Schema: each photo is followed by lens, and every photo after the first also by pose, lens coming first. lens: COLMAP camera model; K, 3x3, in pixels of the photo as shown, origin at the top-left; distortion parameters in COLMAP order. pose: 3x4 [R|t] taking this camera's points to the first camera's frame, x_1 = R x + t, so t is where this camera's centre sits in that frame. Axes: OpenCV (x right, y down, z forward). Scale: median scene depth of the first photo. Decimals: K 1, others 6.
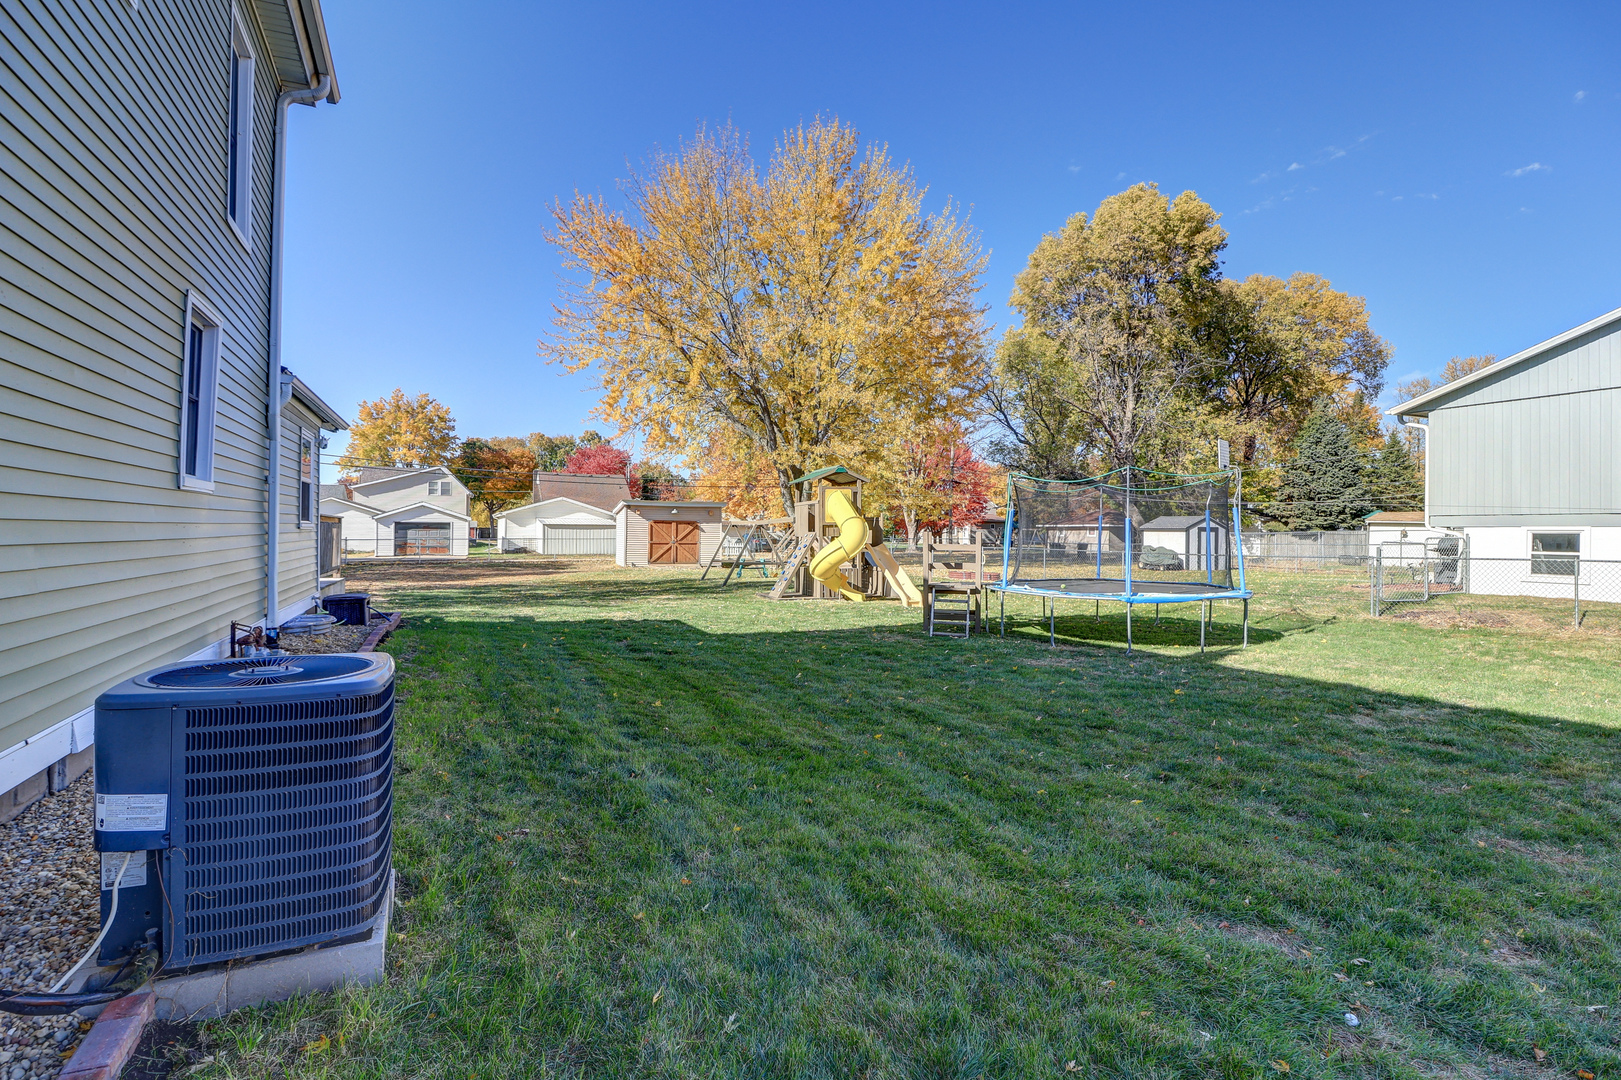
lens RADIAL K [[758.8, 0, 814.1], [0, 758.8, 532.2], [0, 0, 1]] dist [-0.007118, -0.002060]
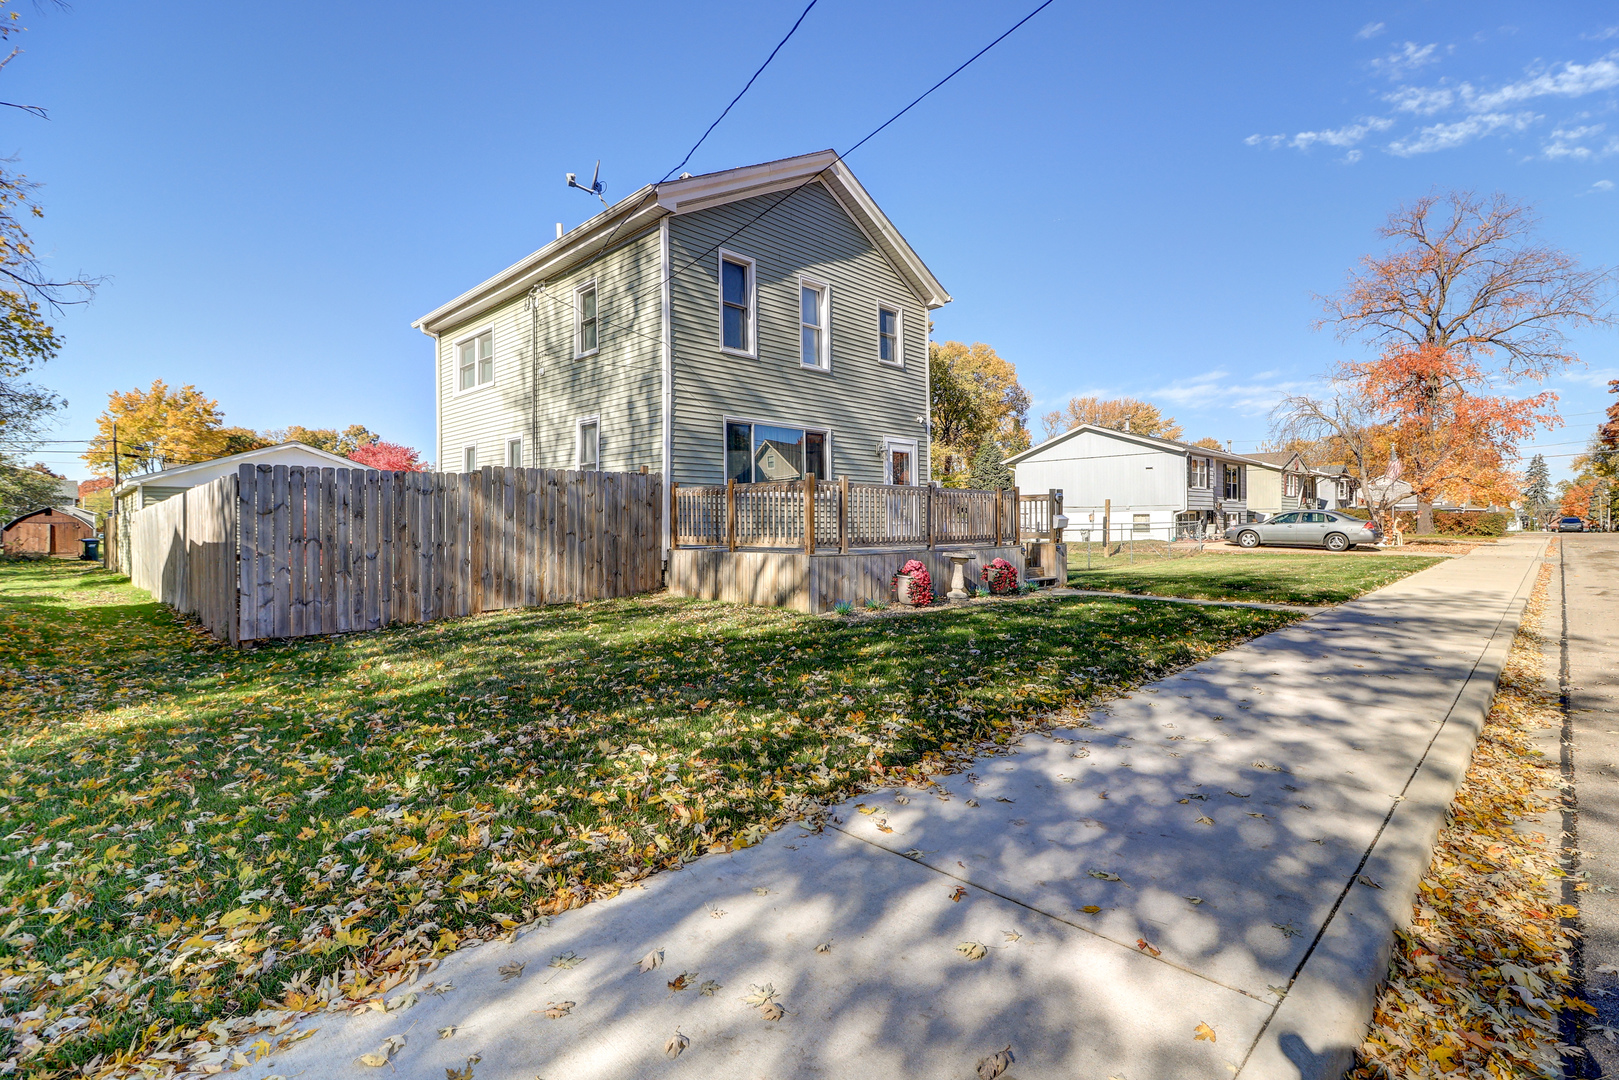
lens RADIAL K [[757.8, 0, 812.4], [0, 757.8, 533.8], [0, 0, 1]] dist [-0.007118, -0.002060]
pose [[0.942212, -0.017540, 0.334557, -0.170208], [0.013702, 0.999810, 0.013830, 0.003941], [-0.334736, -0.008447, 0.942274, -0.303595]]
